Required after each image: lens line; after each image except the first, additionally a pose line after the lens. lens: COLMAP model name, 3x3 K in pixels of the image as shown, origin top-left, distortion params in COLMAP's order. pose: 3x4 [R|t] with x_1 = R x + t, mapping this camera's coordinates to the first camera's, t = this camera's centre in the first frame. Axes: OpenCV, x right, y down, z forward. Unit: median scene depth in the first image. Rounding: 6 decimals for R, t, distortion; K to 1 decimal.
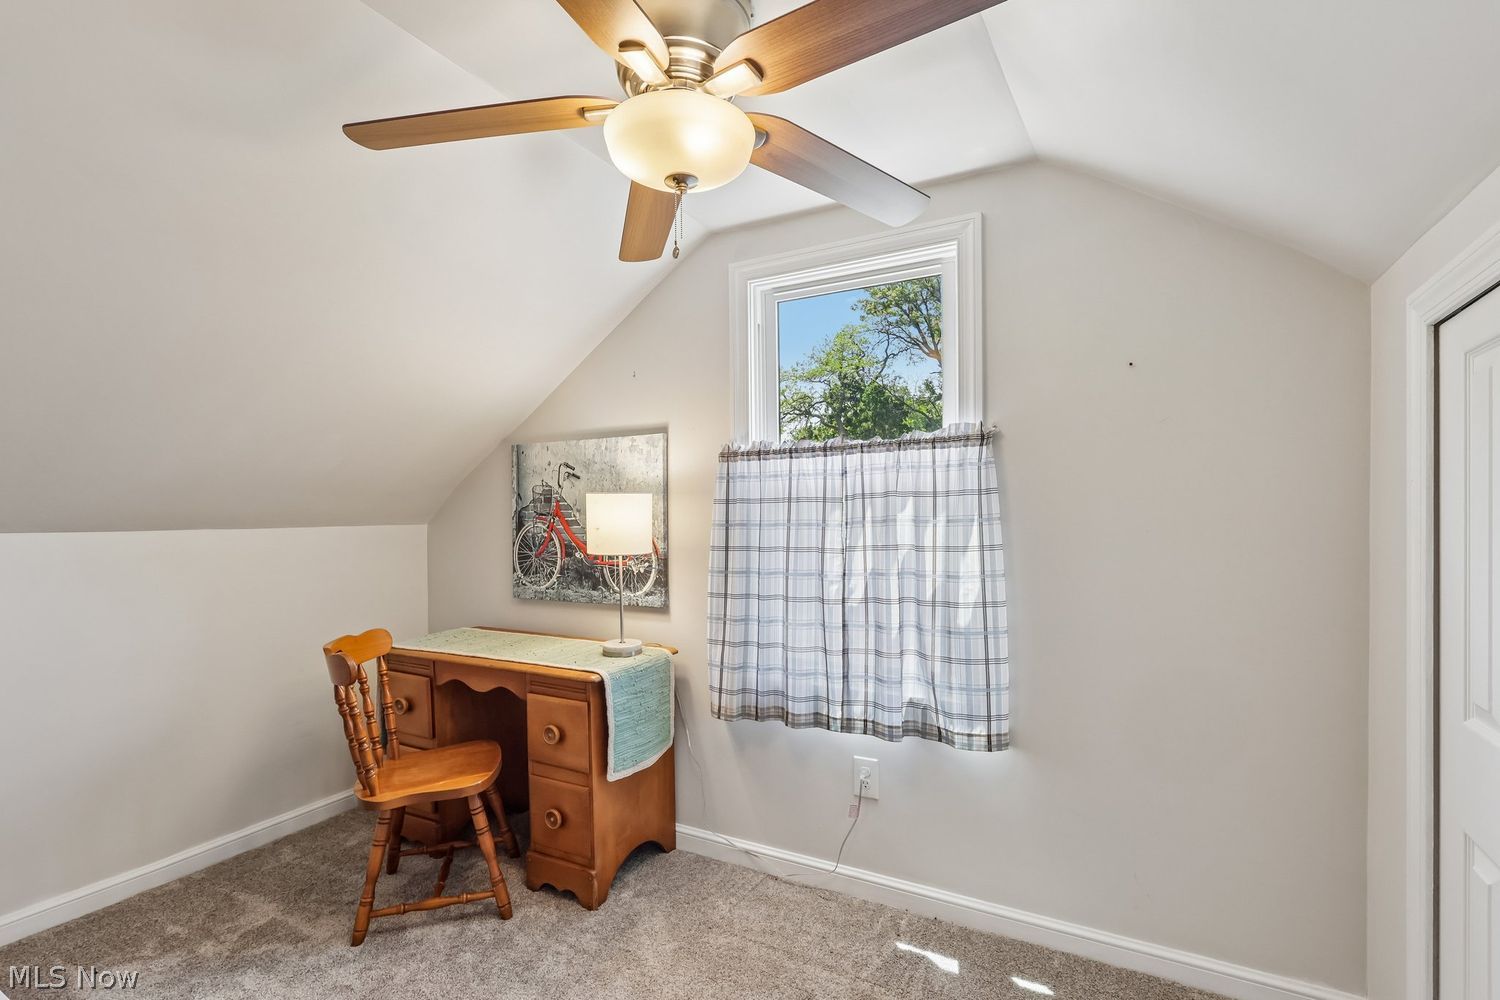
lens RADIAL K [[703.3, 0, 771.9], [0, 703.3, 526.4], [0, 0, 1]] dist [0.001000, 0.001486]
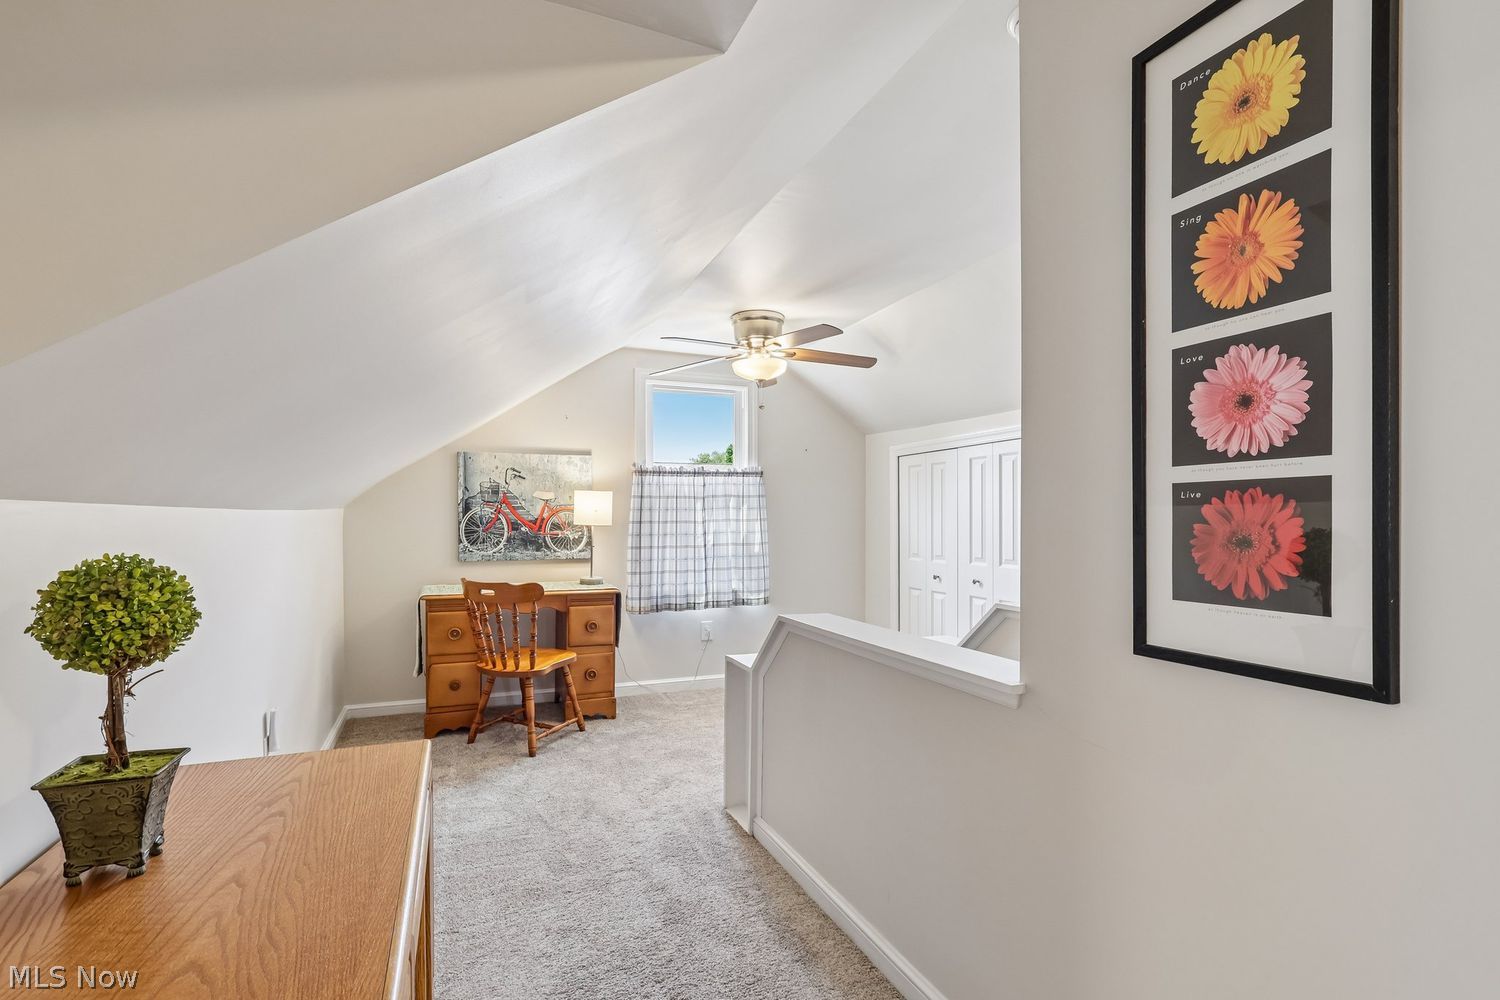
lens RADIAL K [[703.3, 0, 746.7], [0, 703.3, 522.8], [0, 0, 1]] dist [0.001000, 0.001486]
pose [[0.619438, 0.002075, 0.785043, -1.260450], [0.009063, 0.999911, -0.009794, 0.049964], [-0.784993, 0.013181, 0.619364, -0.345969]]
